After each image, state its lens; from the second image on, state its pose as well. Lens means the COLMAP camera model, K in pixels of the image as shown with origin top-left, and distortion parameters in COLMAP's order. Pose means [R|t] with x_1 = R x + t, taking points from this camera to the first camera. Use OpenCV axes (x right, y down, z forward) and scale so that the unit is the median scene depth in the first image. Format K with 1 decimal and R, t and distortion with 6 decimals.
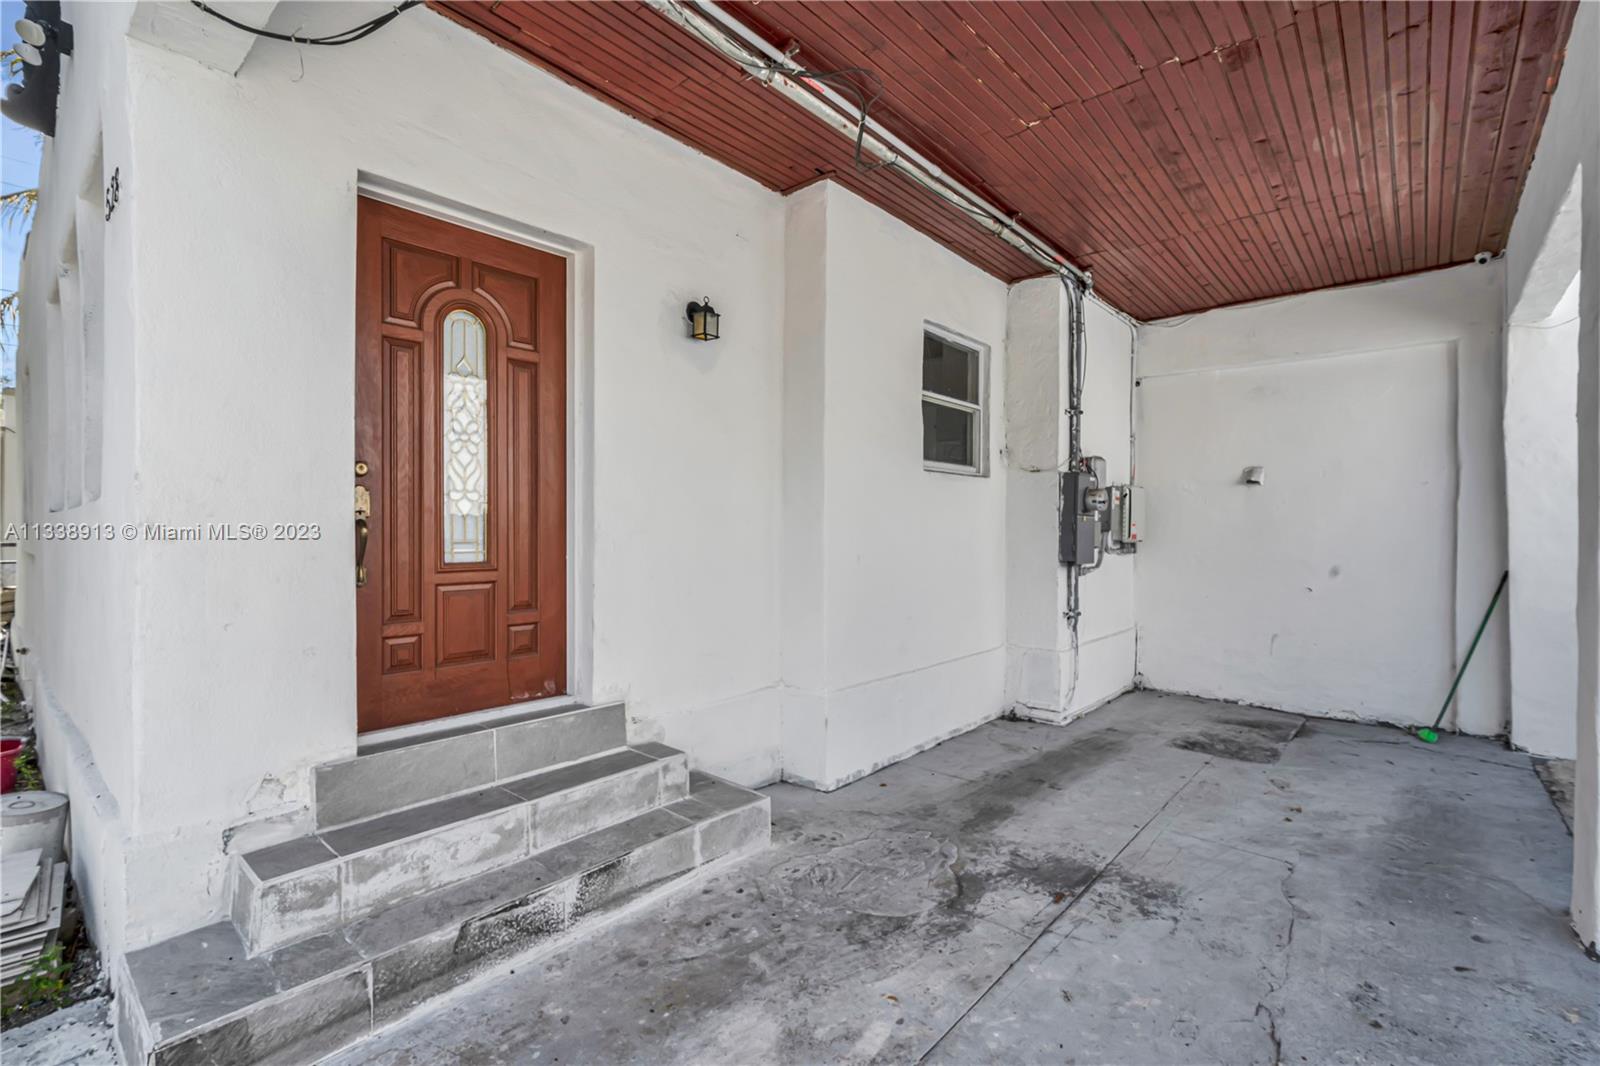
lens RADIAL K [[699.8, 0, 801.3], [0, 699.8, 527.5], [0, 0, 1]] dist [0.001343, 0.000079]
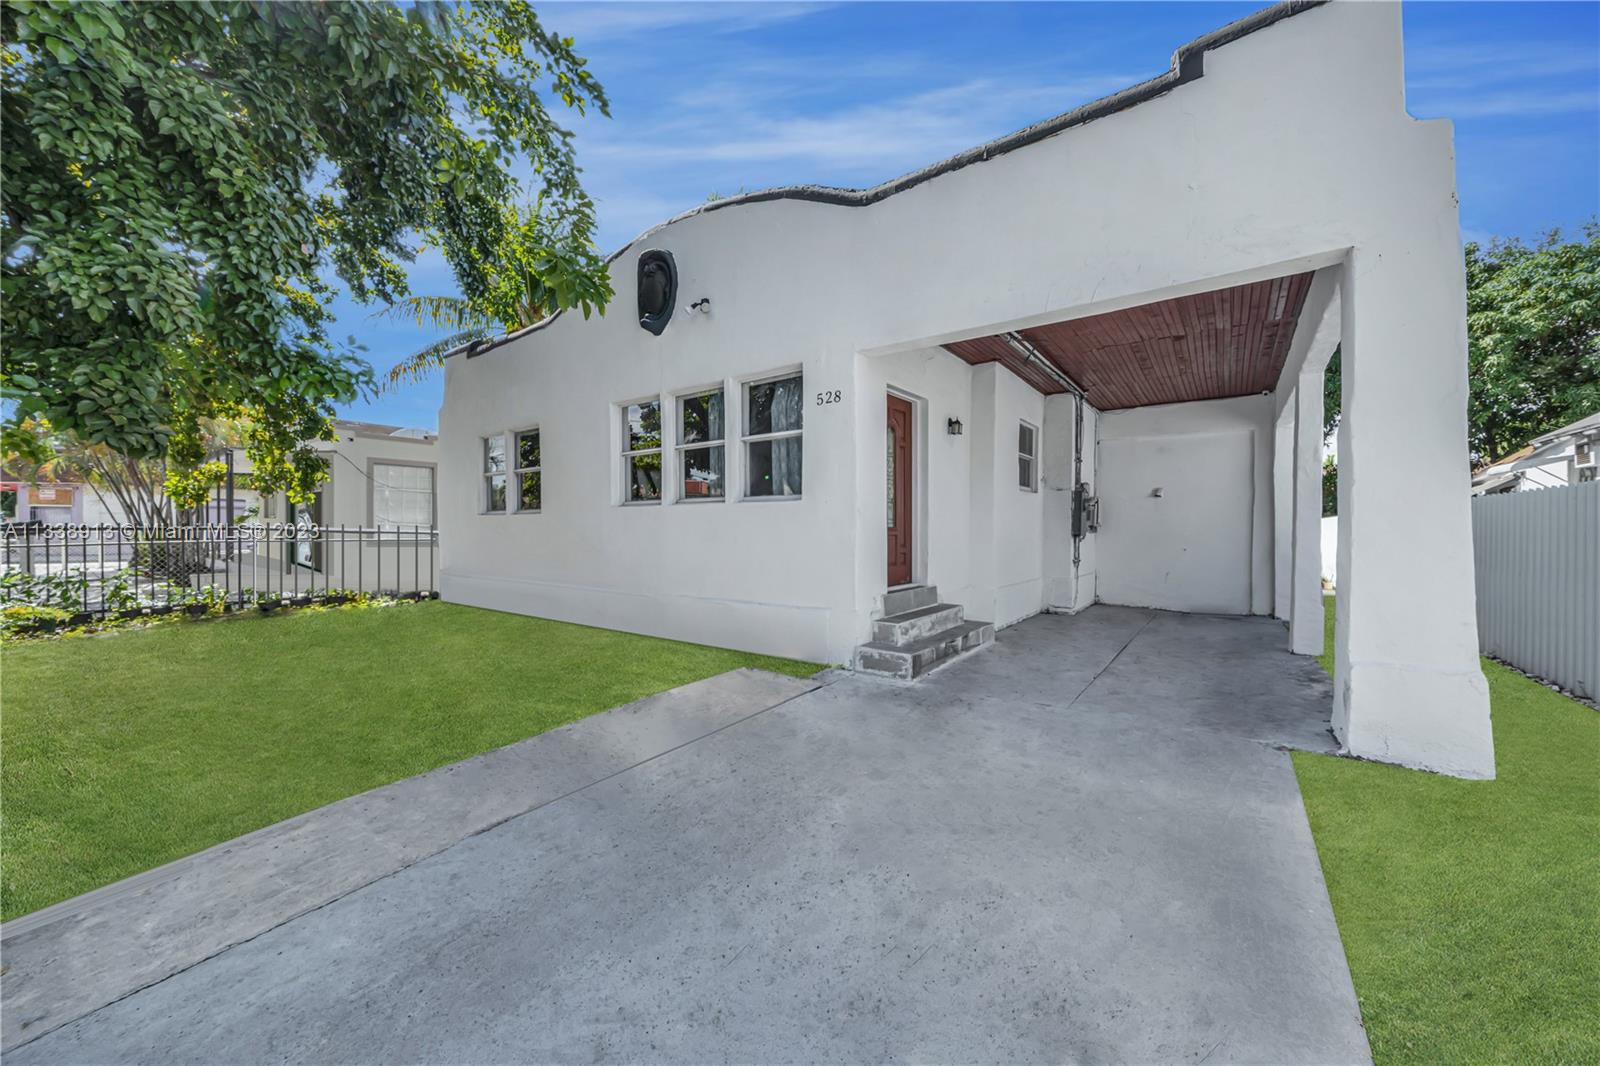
lens RADIAL K [[578.7, 0, 797.2], [0, 578.7, 534.2], [0, 0, 1]] dist [0.001247, 0.000037]
pose [[0.996415, 0.001439, 0.084589, -0.607656], [-0.002508, 0.999918, 0.012533, 0.029980], [-0.084564, -0.012700, 0.996337, -0.651532]]
